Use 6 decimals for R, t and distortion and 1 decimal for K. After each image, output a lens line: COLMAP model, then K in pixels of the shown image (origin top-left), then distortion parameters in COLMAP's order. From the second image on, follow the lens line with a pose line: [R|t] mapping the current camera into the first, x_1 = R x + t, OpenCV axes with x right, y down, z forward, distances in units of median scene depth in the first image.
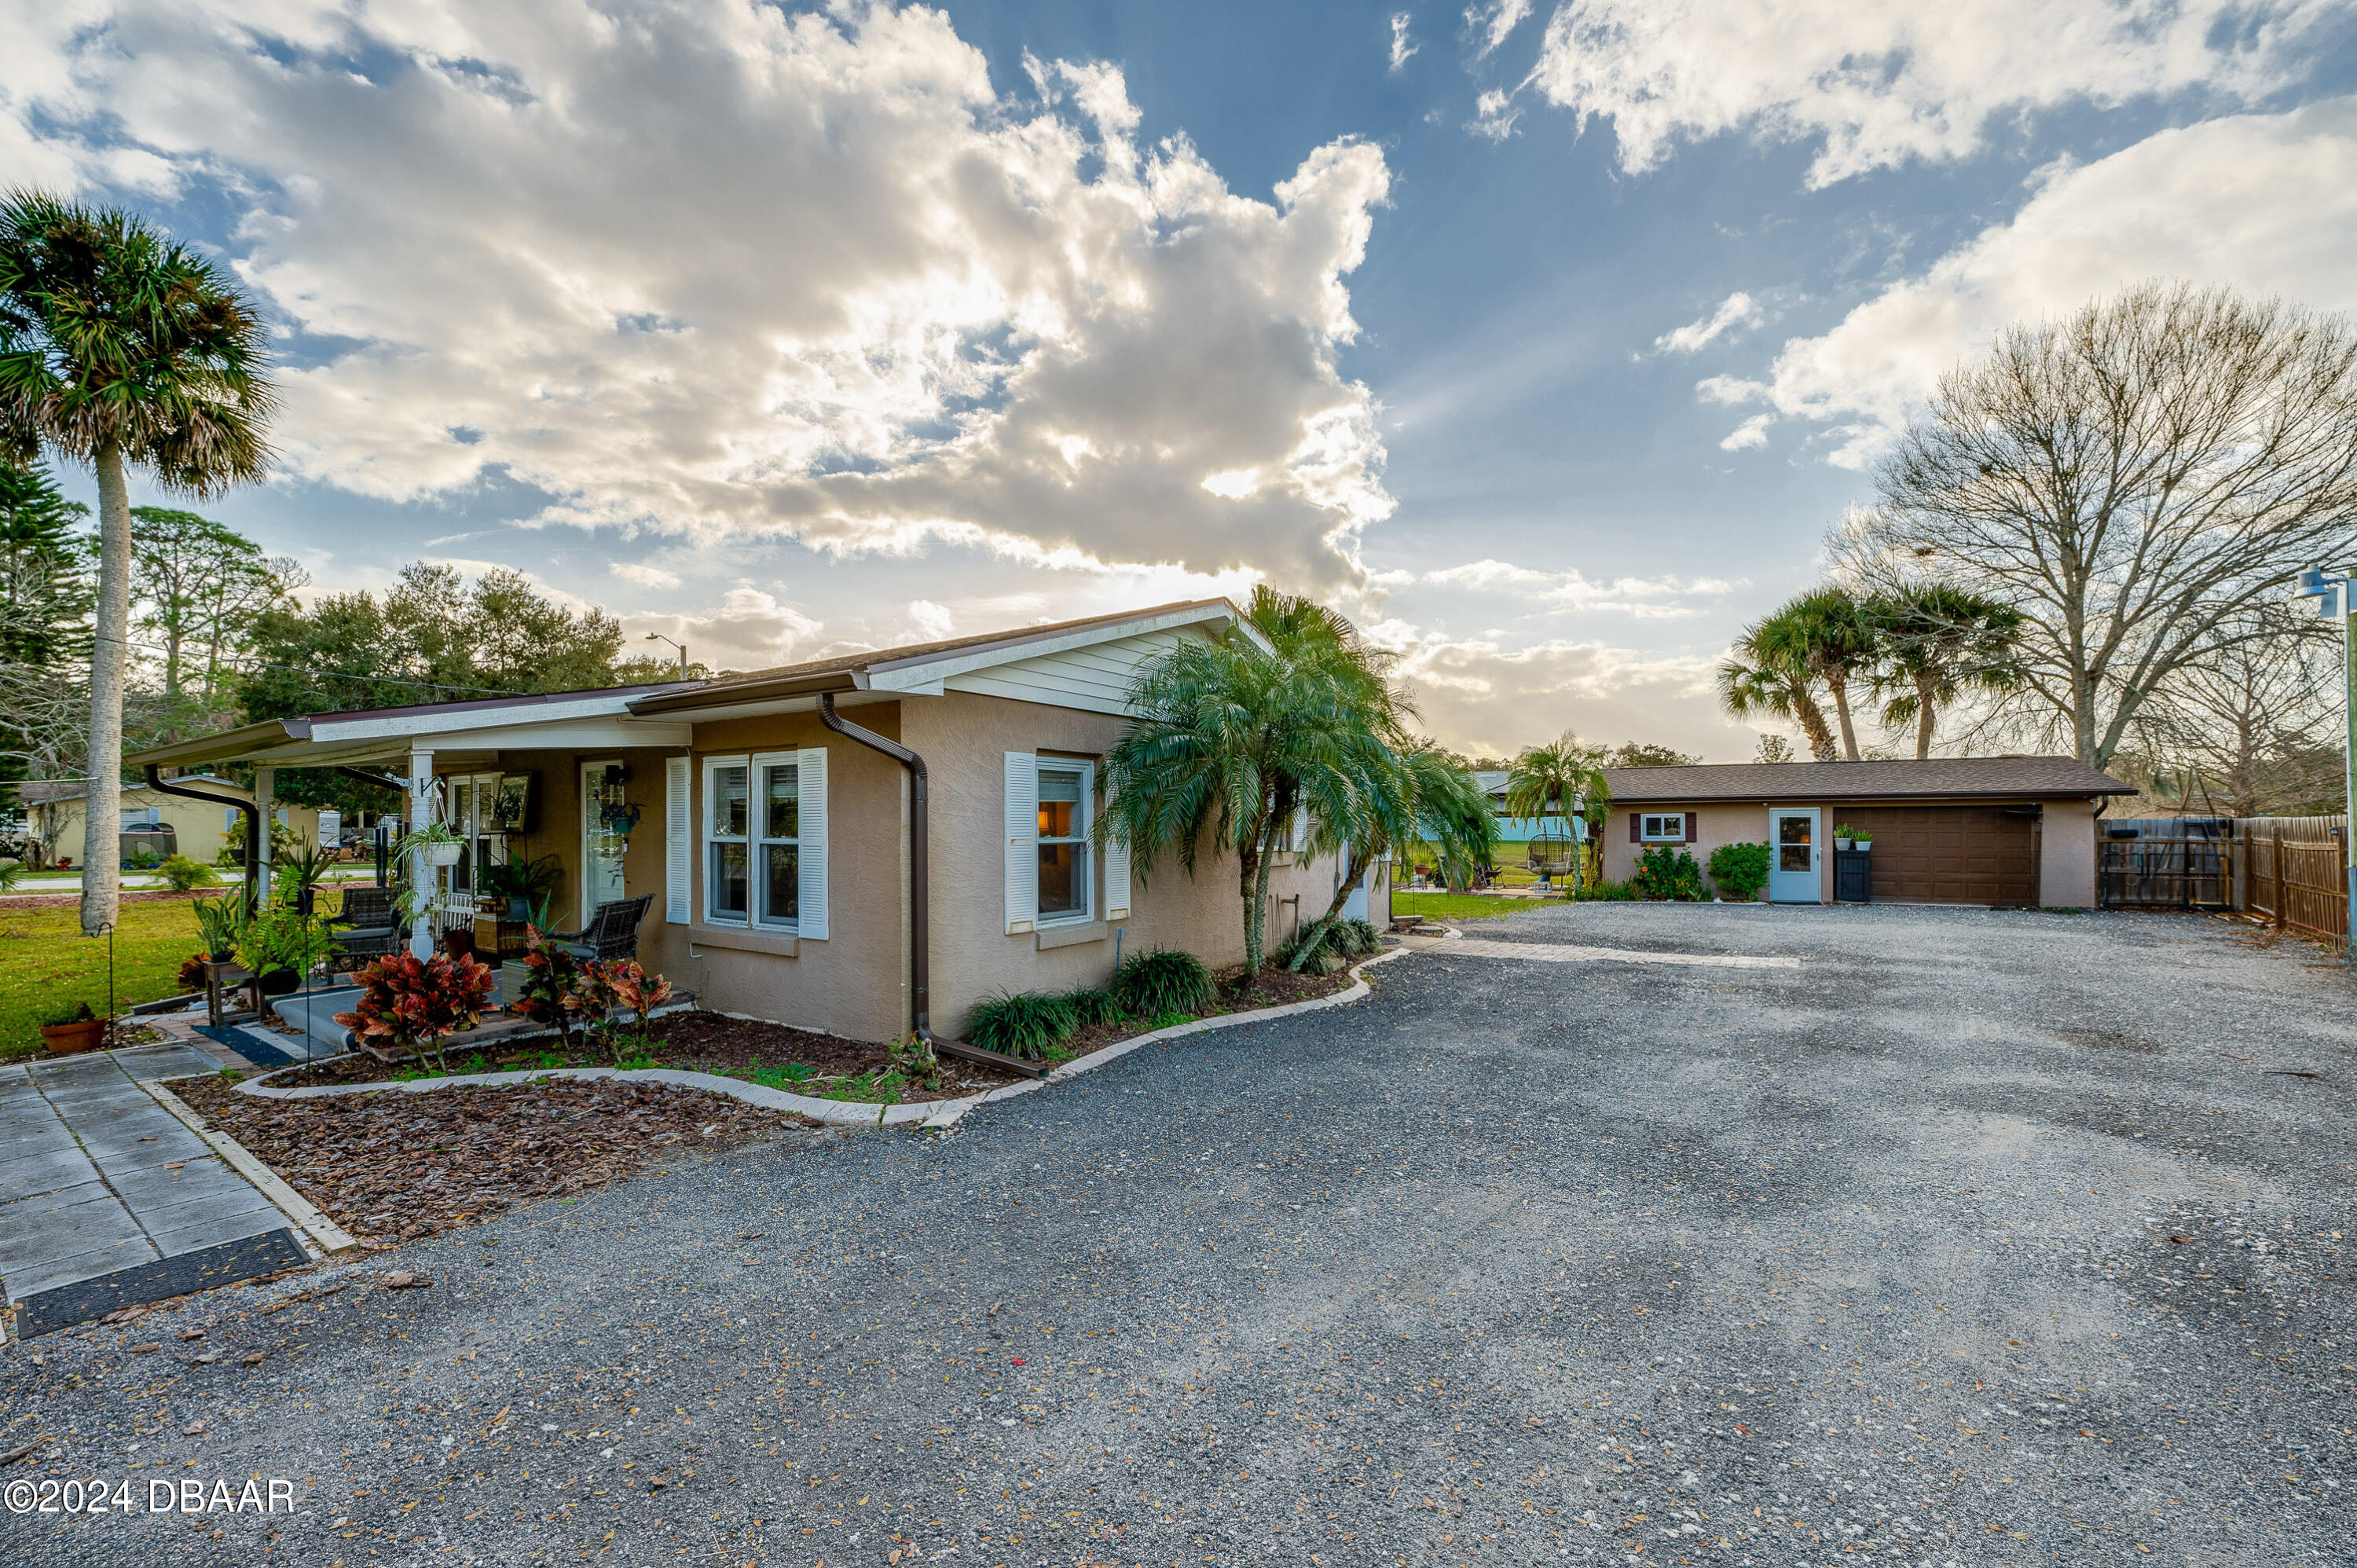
lens RADIAL K [[908.5, 0, 1177.8], [0, 908.5, 813.0], [0, 0, 1]] dist [-0.013986, -0.000045]
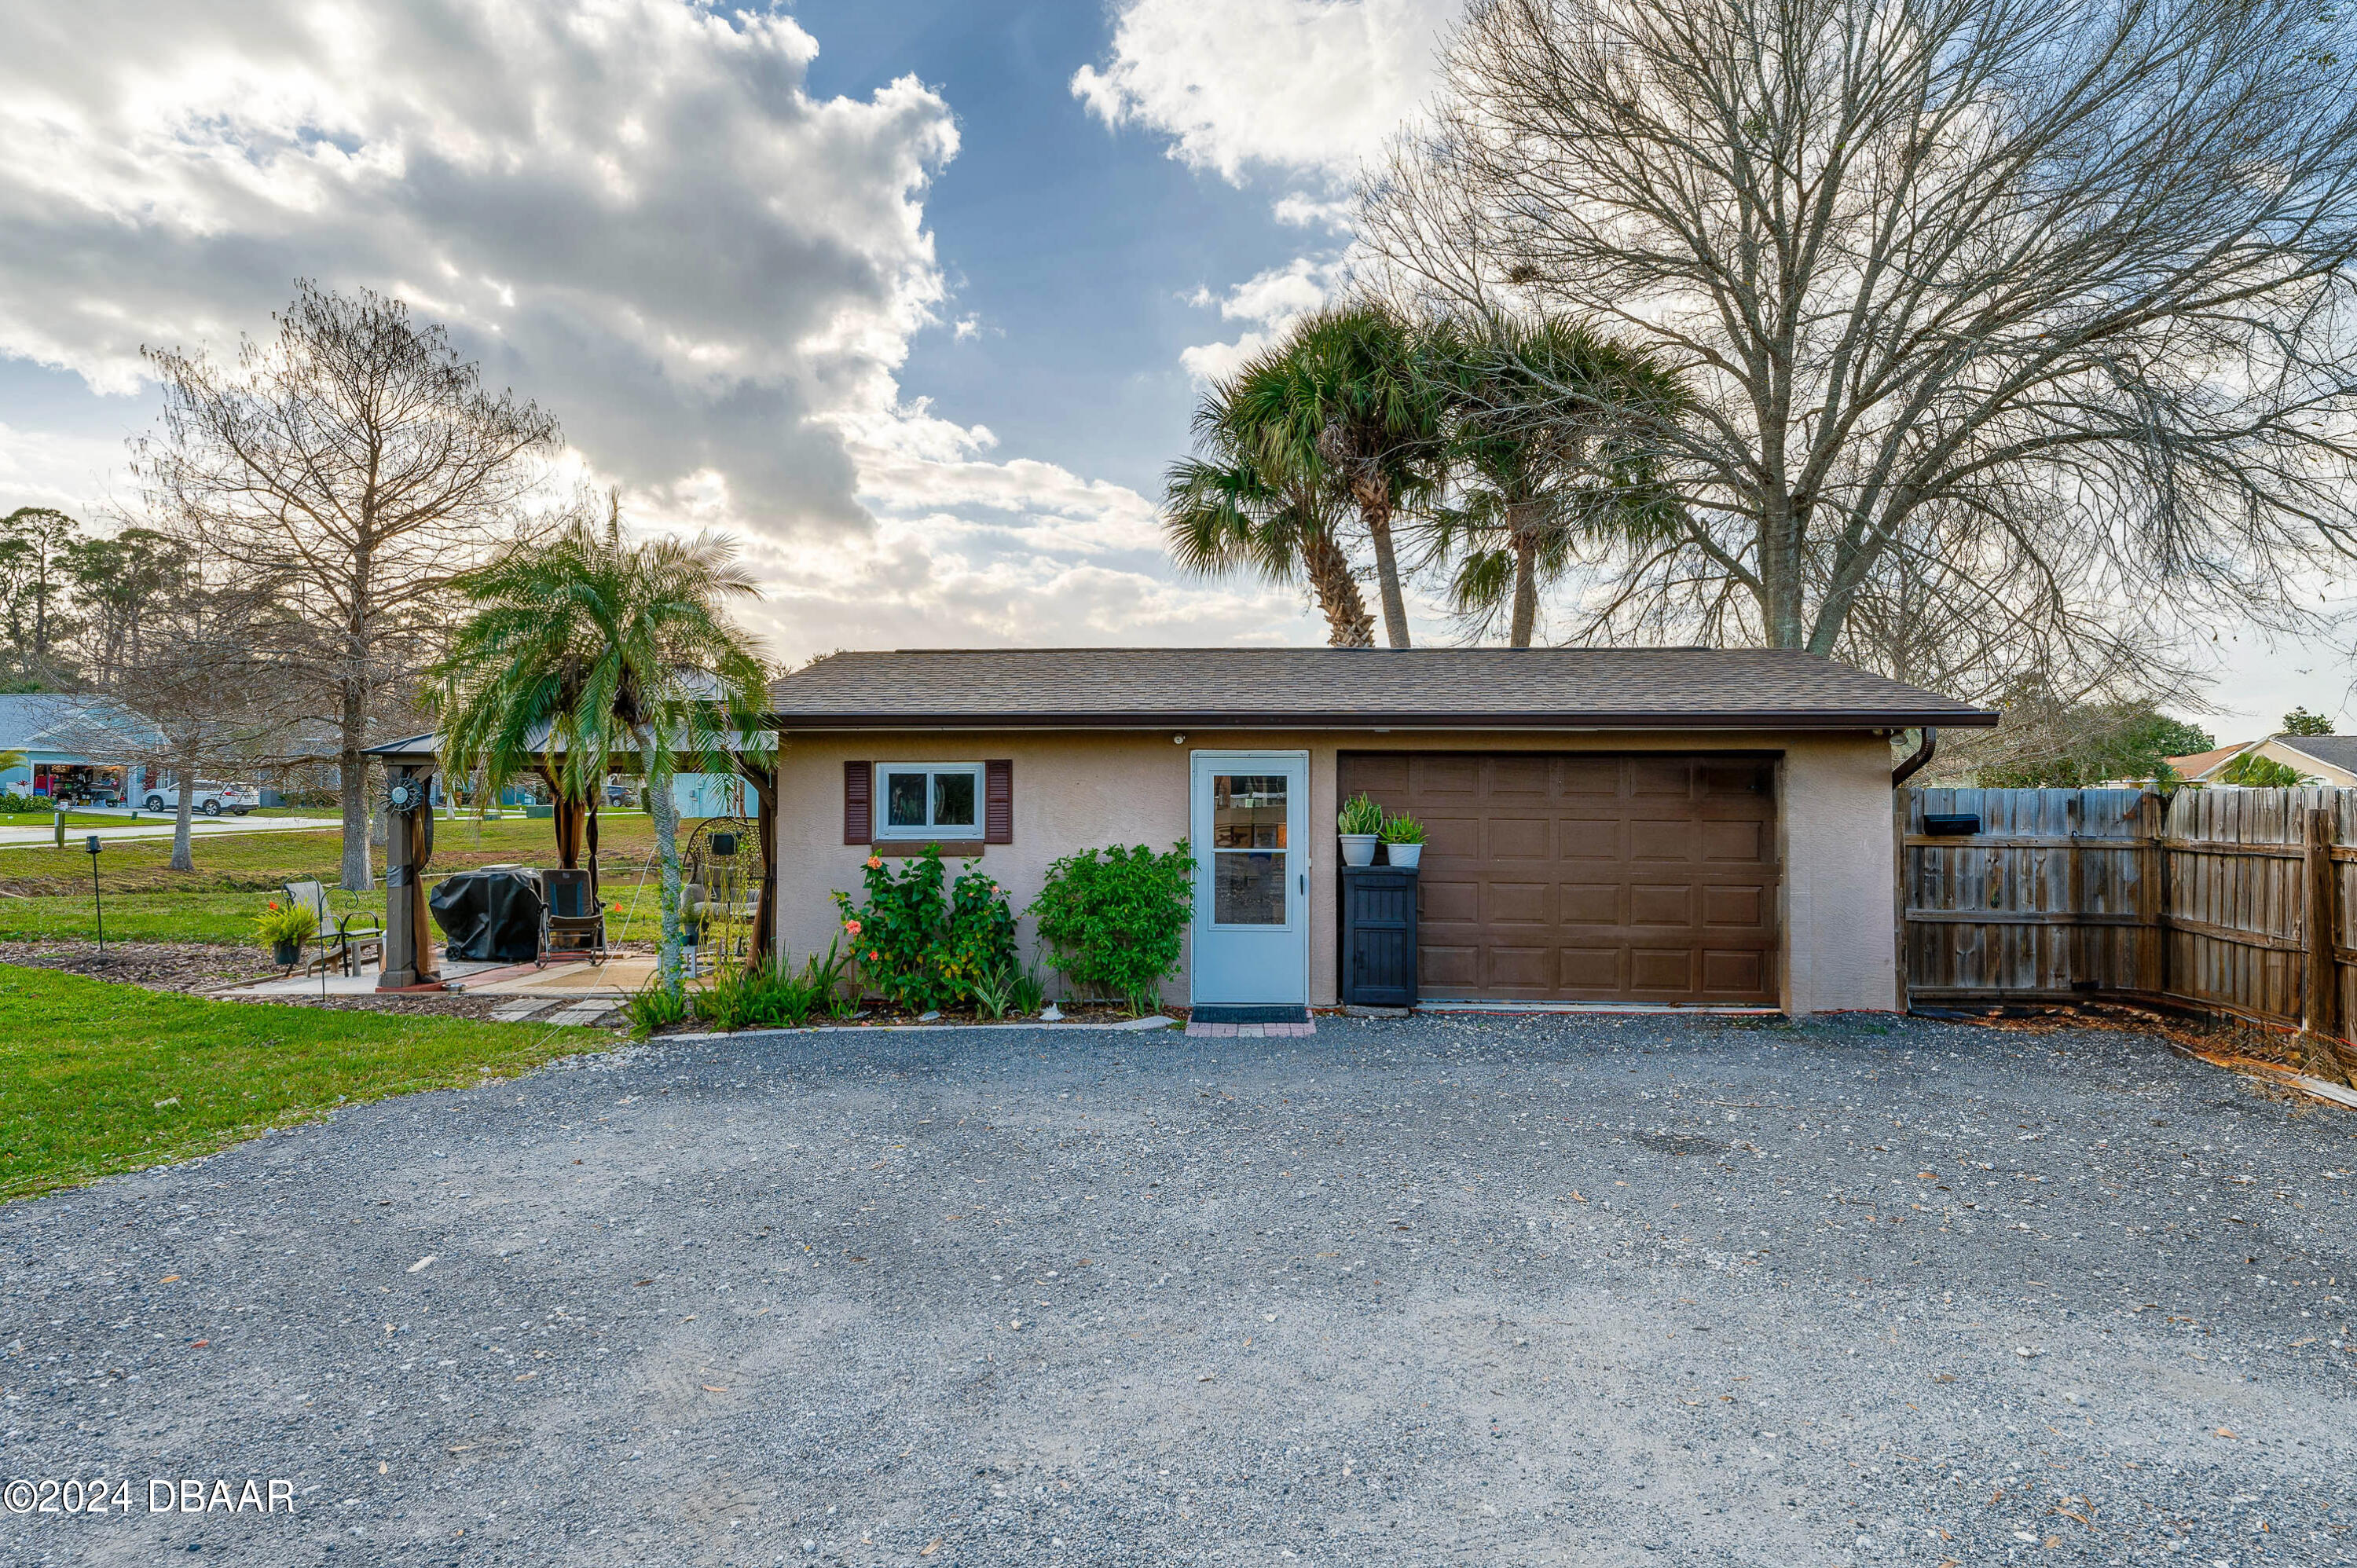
lens RADIAL K [[926.9, 0, 1184.3], [0, 926.9, 774.0], [0, 0, 1]] dist [-0.014312, 0.000056]
pose [[0.928144, 0.016613, 0.371849, 0.508336], [-0.012695, 0.999835, -0.012982, 0.008857], [-0.372004, 0.007328, 0.928202, 0.647622]]
